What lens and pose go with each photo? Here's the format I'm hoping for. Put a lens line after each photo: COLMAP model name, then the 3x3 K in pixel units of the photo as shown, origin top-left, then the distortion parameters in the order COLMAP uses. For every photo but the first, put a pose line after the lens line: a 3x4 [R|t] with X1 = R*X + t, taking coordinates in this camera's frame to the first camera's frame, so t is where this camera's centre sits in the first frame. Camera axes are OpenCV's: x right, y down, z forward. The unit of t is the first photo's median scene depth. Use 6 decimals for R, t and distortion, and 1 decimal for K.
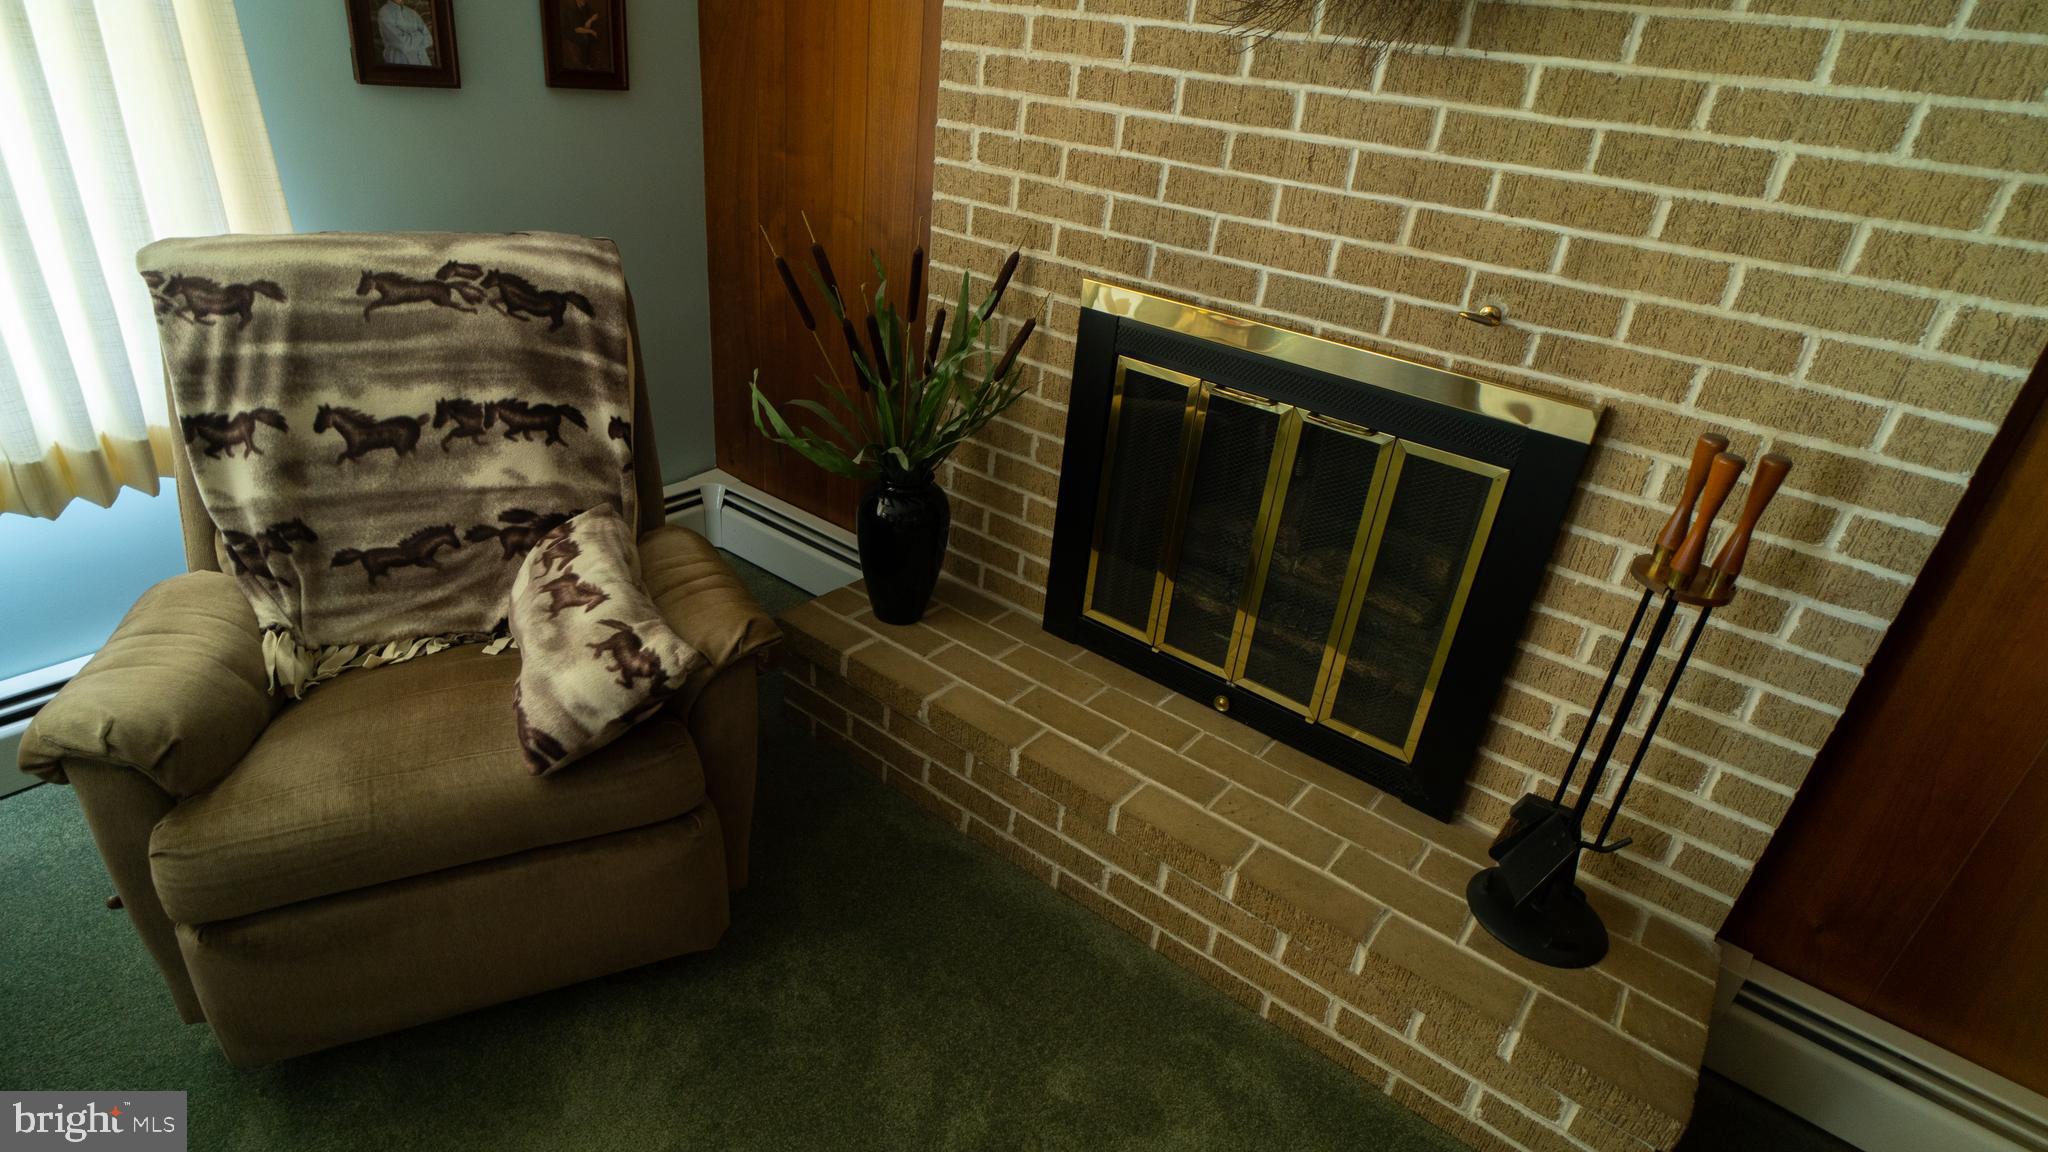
lens RADIAL K [[1046.4, 0, 1013.8], [0, 1046.4, 574.2], [0, 0, 1]] dist [-0.004054, 0.002241]
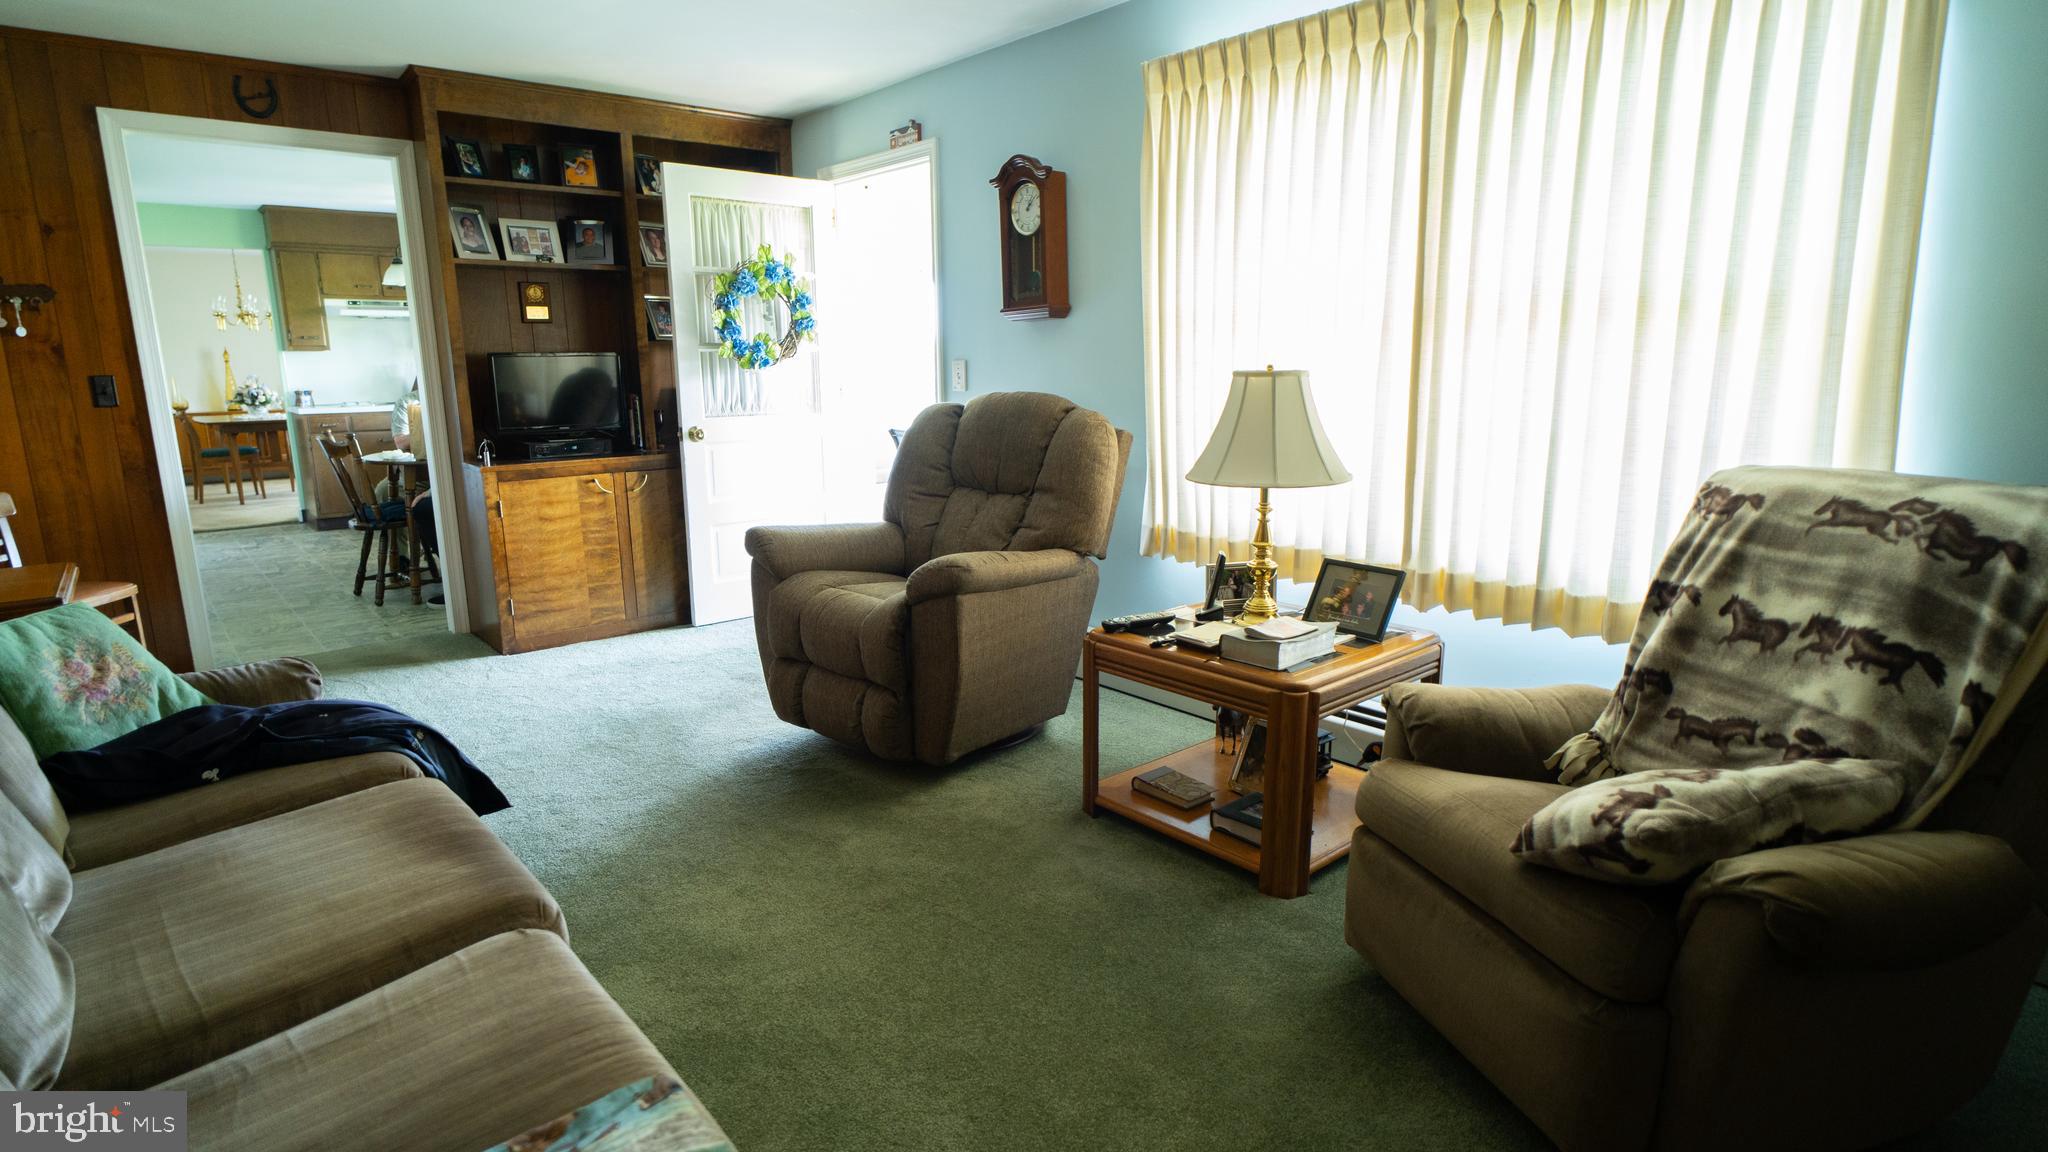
lens RADIAL K [[1046.4, 0, 1016.2], [0, 1046.4, 581.1], [0, 0, 1]] dist [-0.004054, 0.002241]
pose [[-0.191598, 0.117925, -0.974363, 0.614072], [-0.458079, 0.867251, 0.195038, -0.035026], [0.868017, 0.483705, -0.112144, 0.424223]]
